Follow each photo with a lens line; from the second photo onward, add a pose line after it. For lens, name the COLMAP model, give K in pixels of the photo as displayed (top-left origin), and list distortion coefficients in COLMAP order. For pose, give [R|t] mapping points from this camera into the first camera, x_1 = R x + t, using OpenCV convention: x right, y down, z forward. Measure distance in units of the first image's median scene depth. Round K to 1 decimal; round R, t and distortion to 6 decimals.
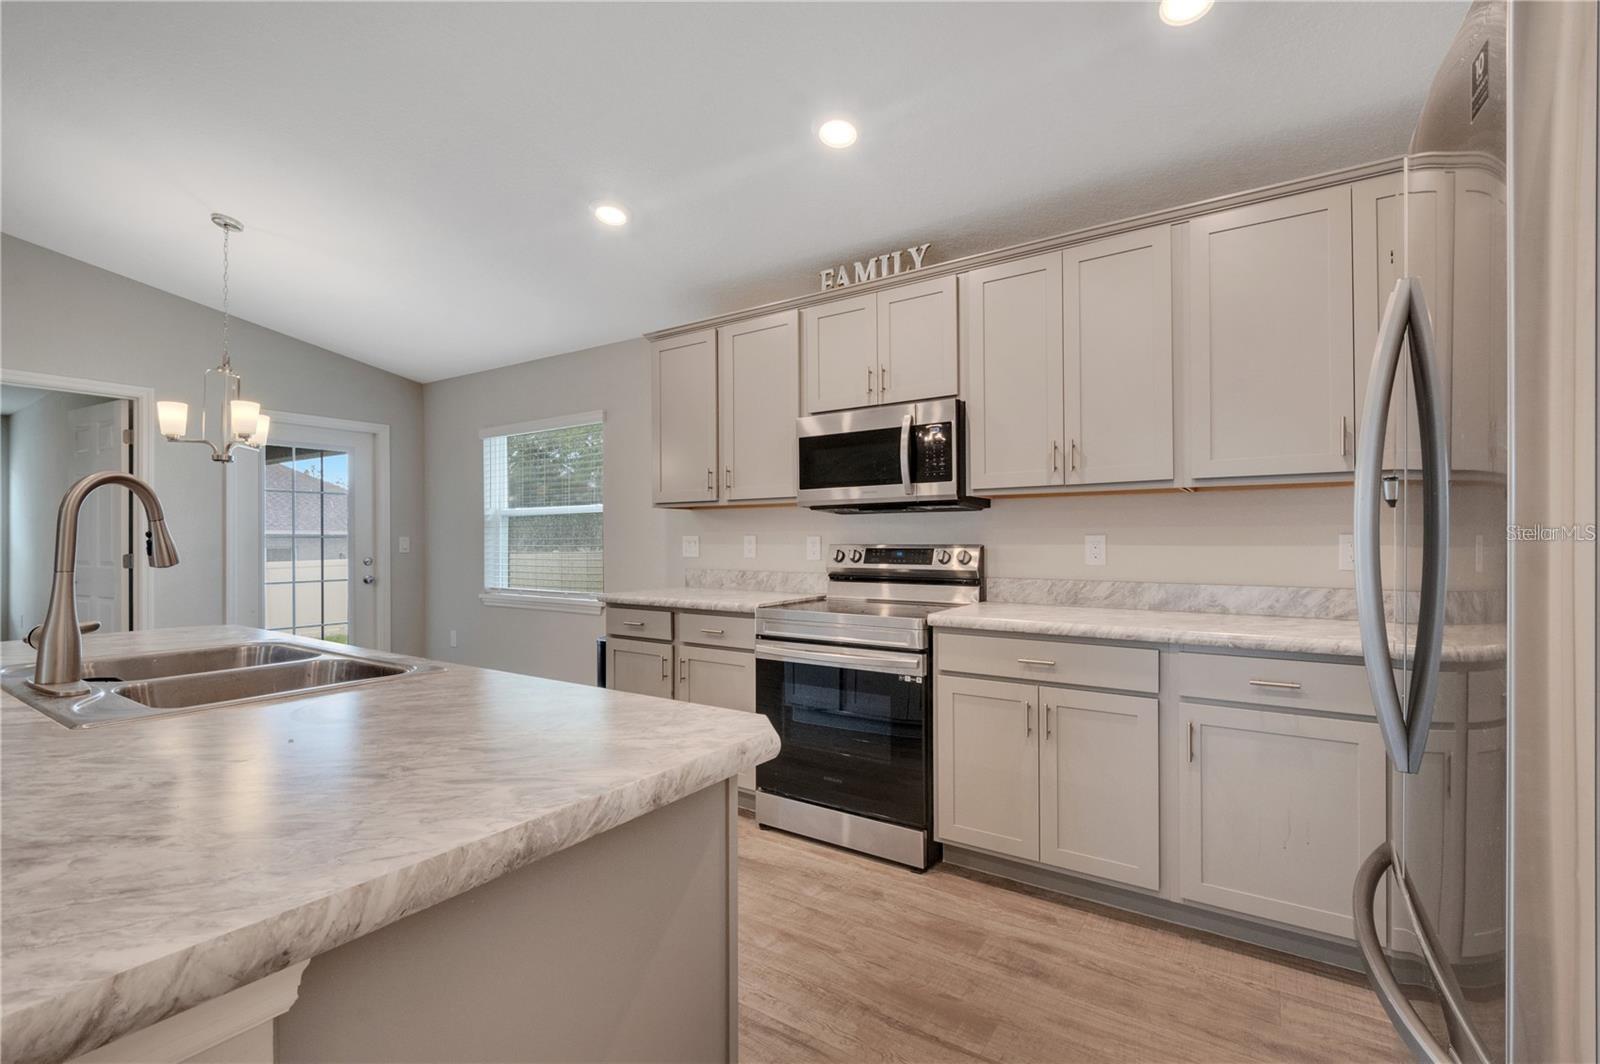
lens RADIAL K [[702.3, 0, 797.5], [0, 702.3, 543.4], [0, 0, 1]] dist [0.003128, -0.003750]
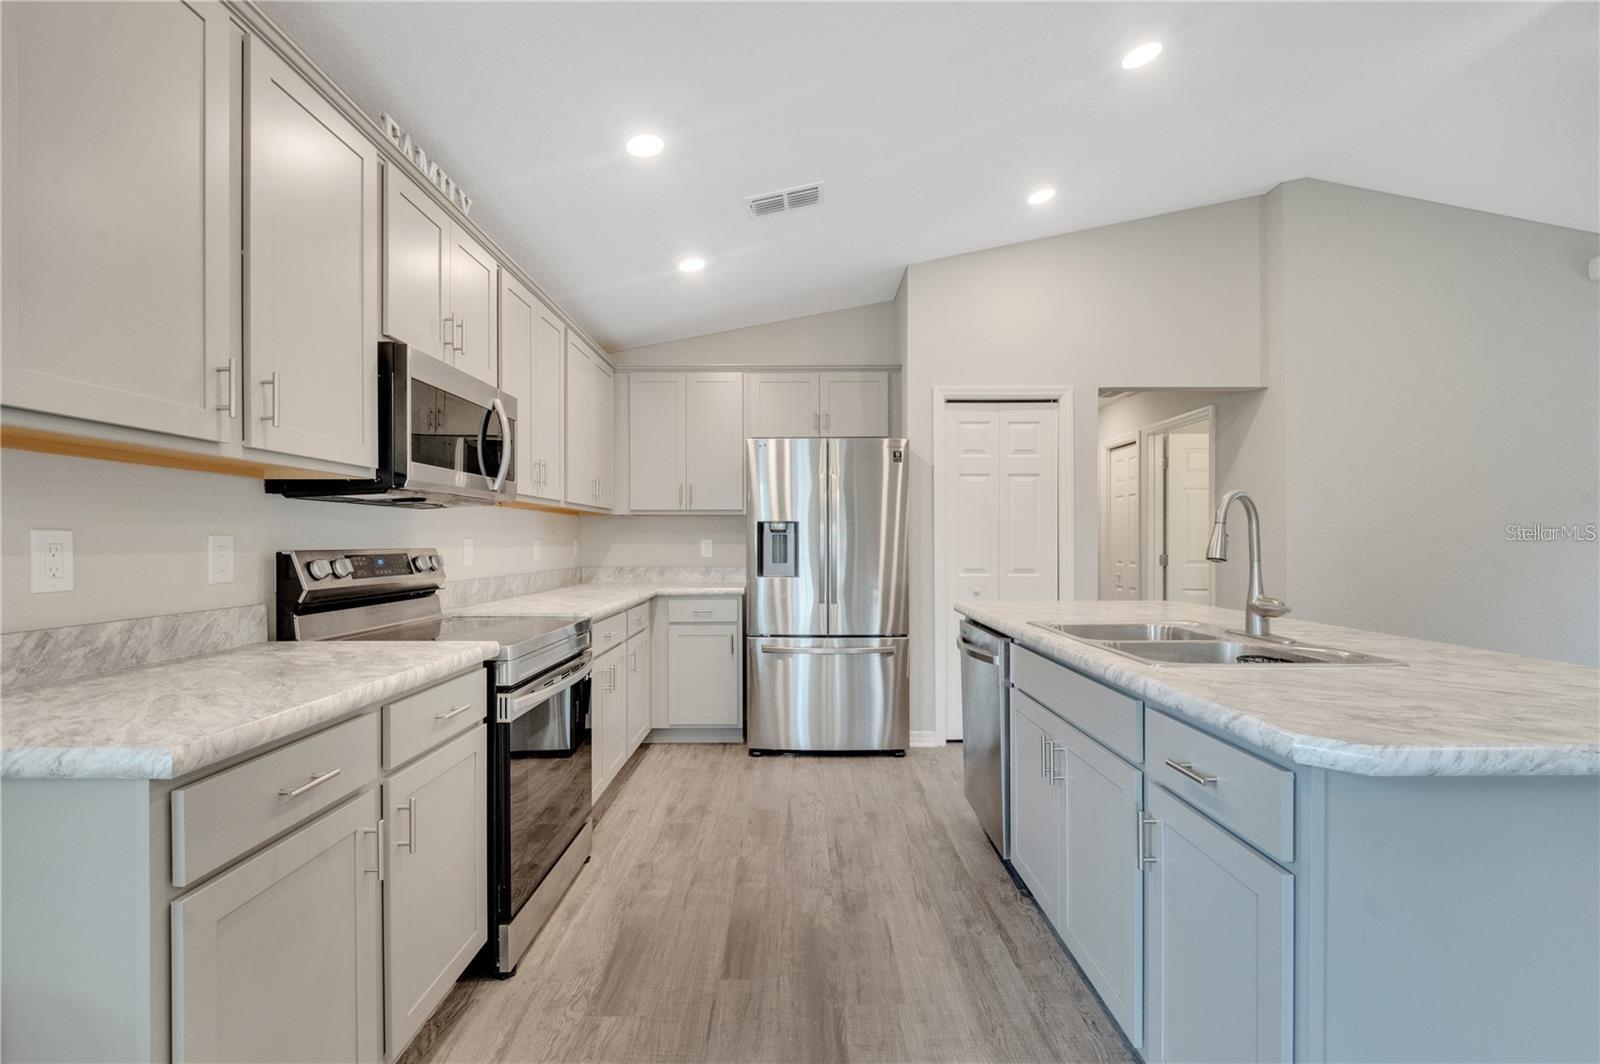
lens RADIAL K [[702.3, 0, 797.5], [0, 702.3, 543.4], [0, 0, 1]] dist [0.003128, -0.003750]
pose [[-0.561007, 0.001272, 0.827810, -0.719582], [0.005705, 0.999981, 0.002330, -0.003640], [-0.827791, 0.006030, -0.561004, 1.092616]]
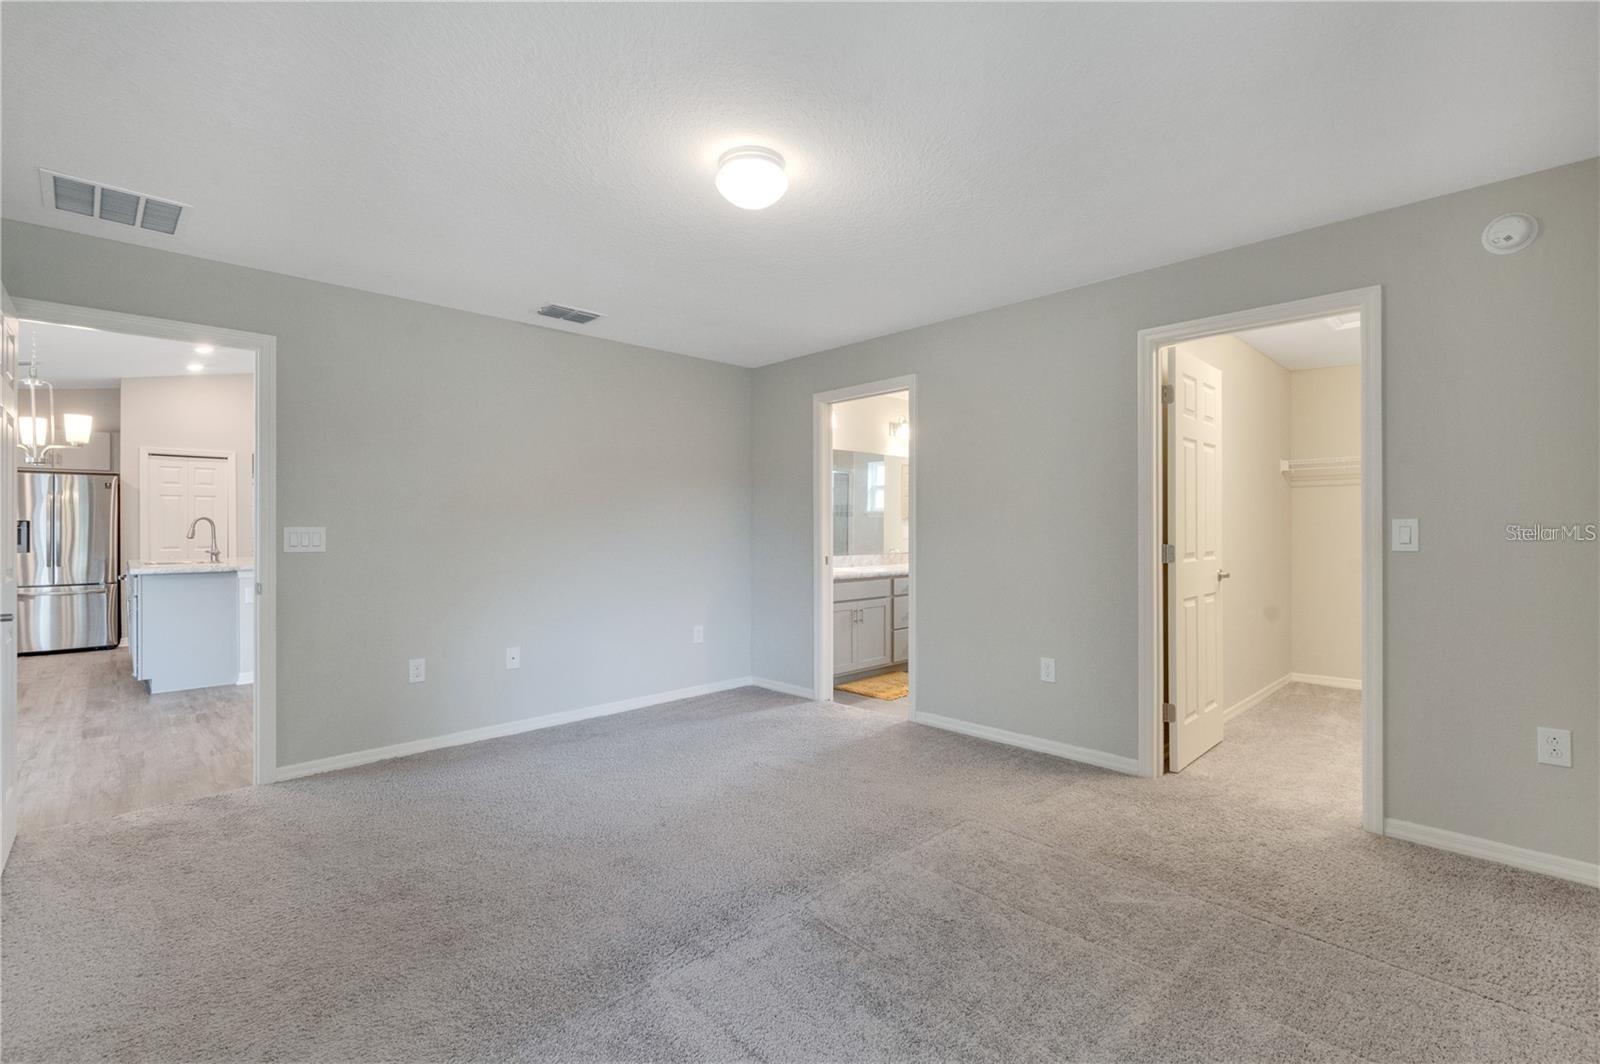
lens RADIAL K [[721.5, 0, 800.0], [0, 721.5, 532.0], [0, 0, 1]] dist [-0.007550, -0.000402]
pose [[-0.979609, -0.001510, 0.200905, -2.488780], [-0.001737, 0.999998, -0.000950, -0.004611], [-0.200904, -0.001280, -0.979610, 2.089108]]
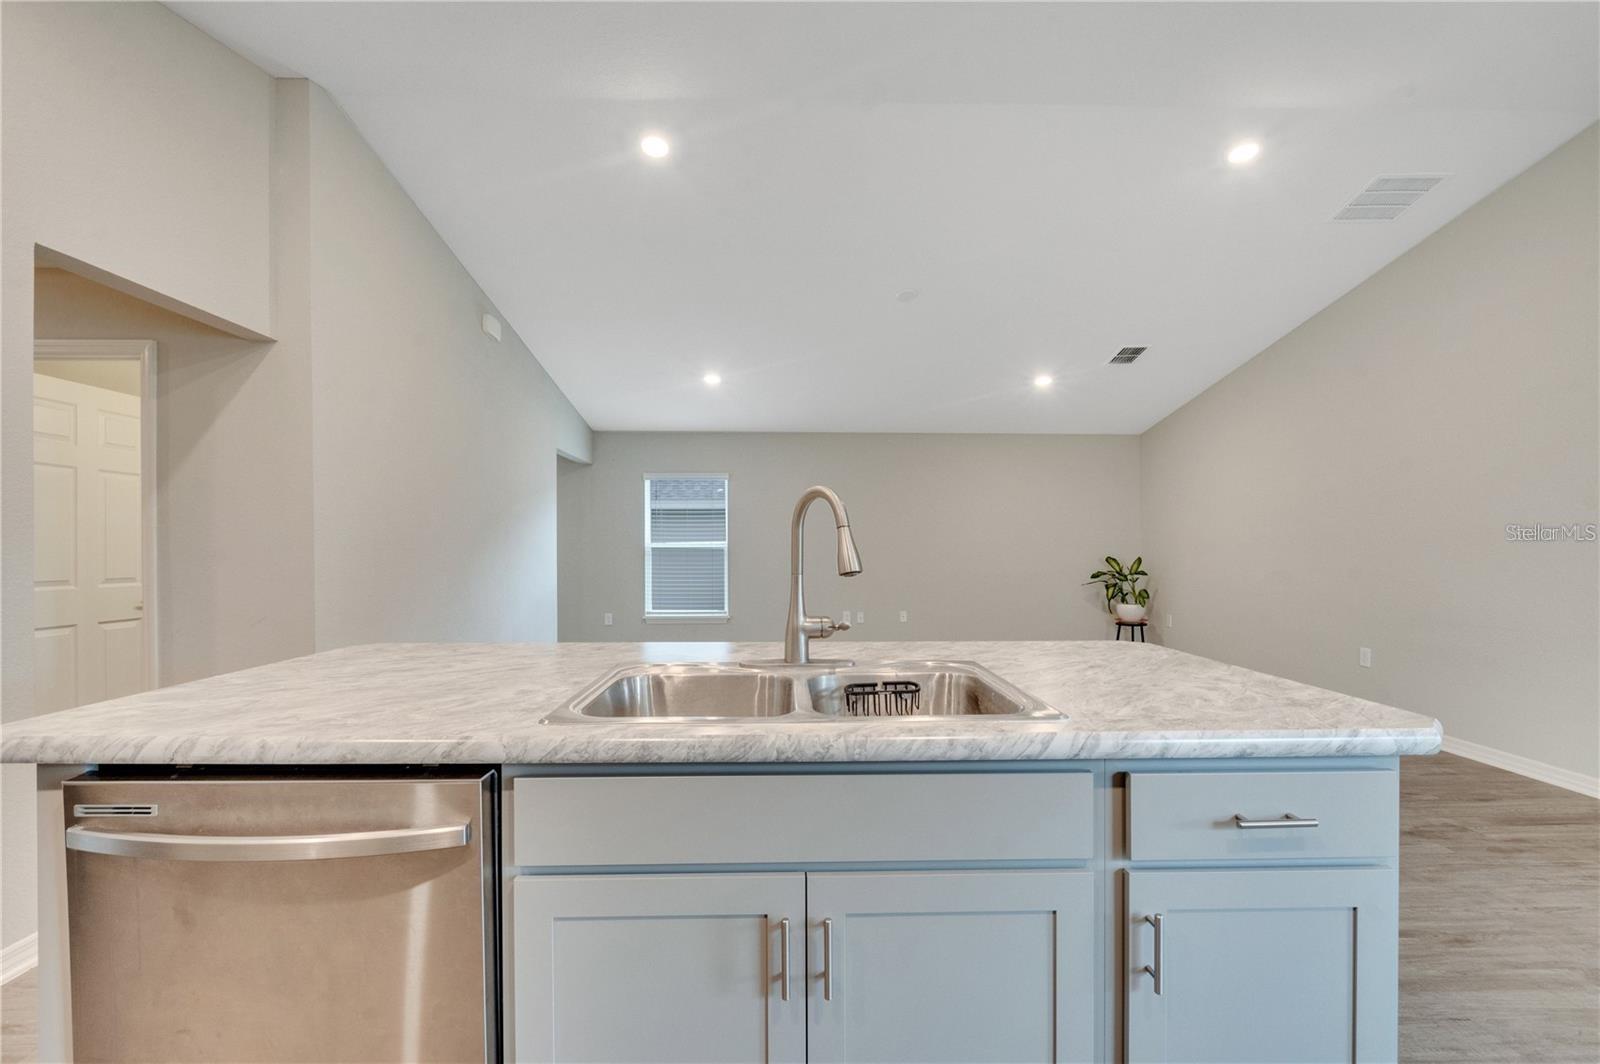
lens RADIAL K [[702.7, 0, 799.3], [0, 702.7, 548.2], [0, 0, 1]] dist [-0.000018, -0.002662]
pose [[-0.816626, 0.002900, -0.577160, -0.140270], [0.000958, 0.999993, 0.003668, -0.004459], [0.577166, 0.002443, -0.816623, 0.830160]]
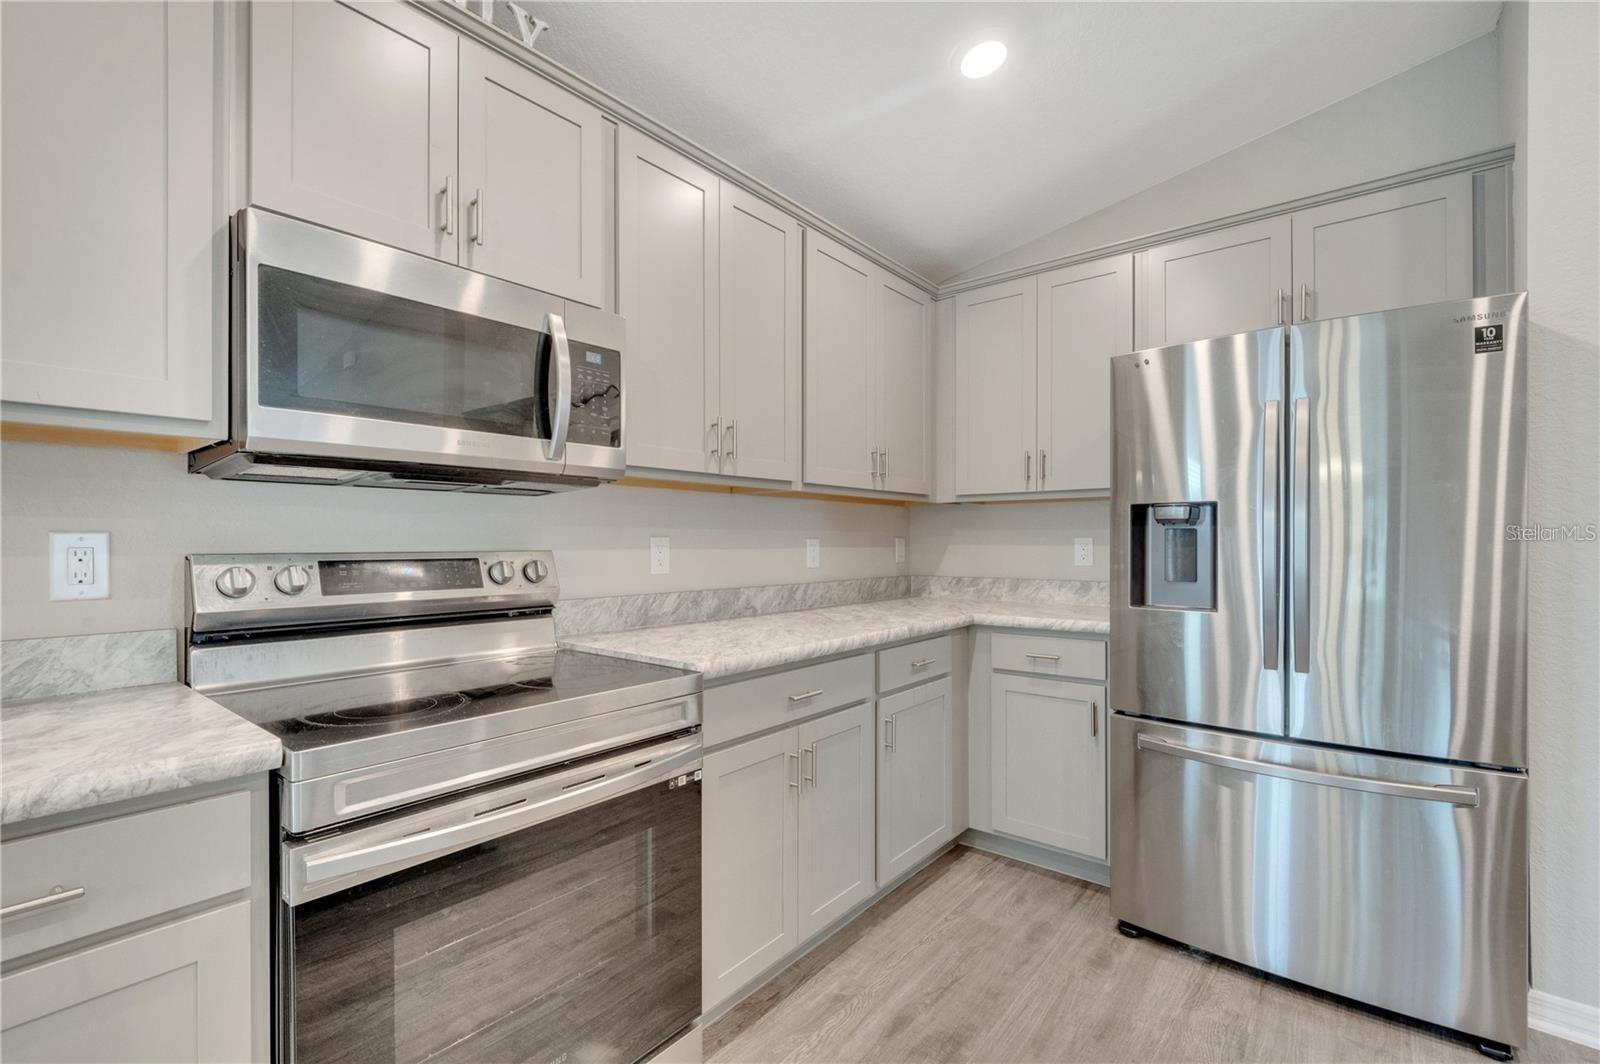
lens RADIAL K [[705.2, 0, 798.4], [0, 705.2, 541.0], [0, 0, 1]] dist [0.001400, -0.004510]
pose [[0.086701, 0.002972, 0.996230, -0.346685], [0.003059, 0.999990, -0.003249, -0.003838], [-0.996230, 0.003329, 0.086691, 0.704969]]
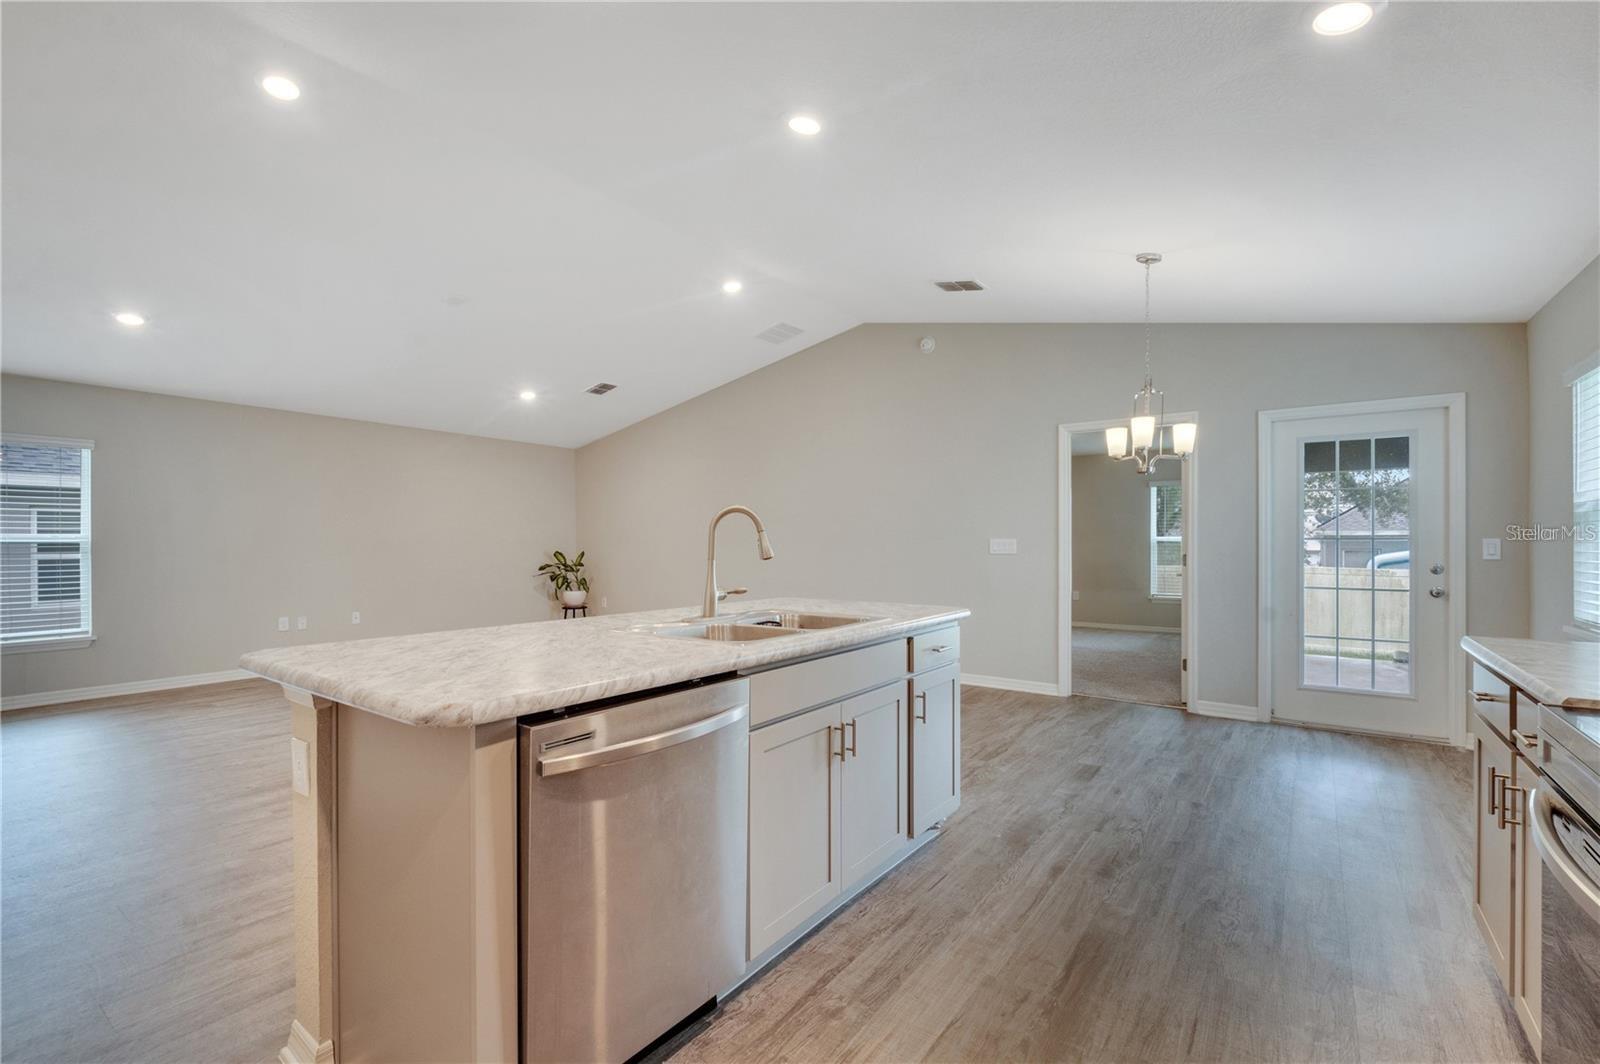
lens RADIAL K [[702.3, 0, 797.5], [0, 702.3, 543.4], [0, 0, 1]] dist [0.003128, -0.003750]
pose [[-0.035724, 0.002020, -0.999360, 0.362787], [-0.002976, 0.999993, 0.002128, -0.005256], [0.999357, 0.003050, -0.035718, 0.536549]]
